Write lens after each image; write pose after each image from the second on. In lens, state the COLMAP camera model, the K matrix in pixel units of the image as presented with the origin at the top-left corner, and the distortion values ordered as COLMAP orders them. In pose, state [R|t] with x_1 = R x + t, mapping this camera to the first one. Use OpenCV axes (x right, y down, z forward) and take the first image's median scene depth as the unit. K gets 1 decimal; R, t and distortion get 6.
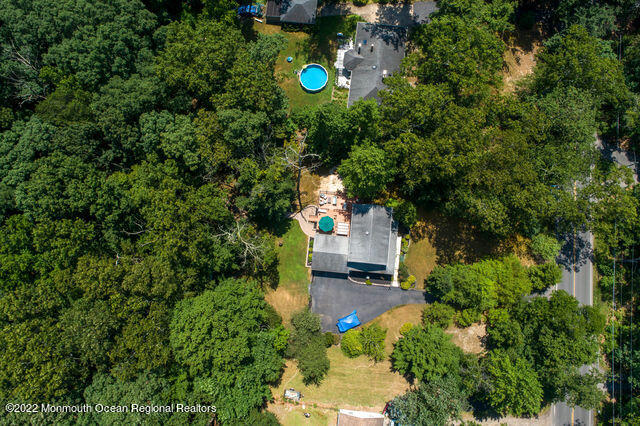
lens RADIAL K [[431.0, 0, 320.0], [0, 431.0, 213.0], [0, 0, 1]] dist [0.001504, 0.002101]
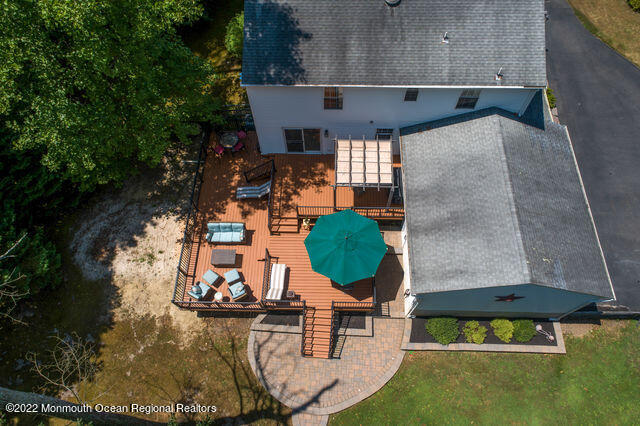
lens RADIAL K [[431.0, 0, 320.0], [0, 431.0, 213.0], [0, 0, 1]] dist [0.001504, 0.002101]
pose [[-0.073301, -0.890707, 0.448629, -0.053678], [0.992957, -0.023196, 0.116184, -0.007473], [-0.093080, 0.453985, 0.886134, 0.772933]]
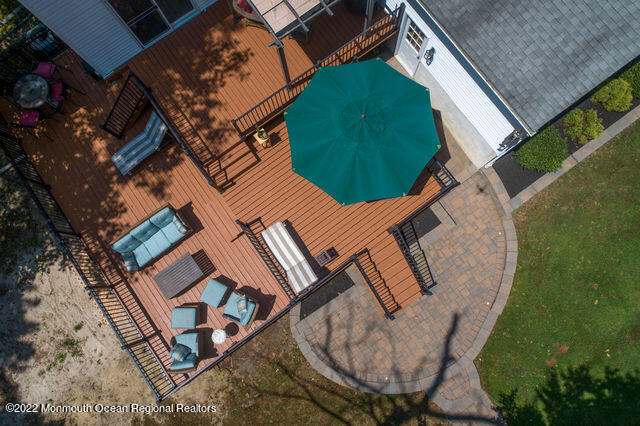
lens RADIAL K [[431.0, 0, 320.0], [0, 431.0, 213.0], [0, 0, 1]] dist [0.001504, 0.002101]
pose [[-0.664184, -0.736048, 0.130742, -0.005637], [0.745314, -0.638400, 0.192230, -0.013070], [-0.058024, 0.225120, 0.972602, 0.849729]]
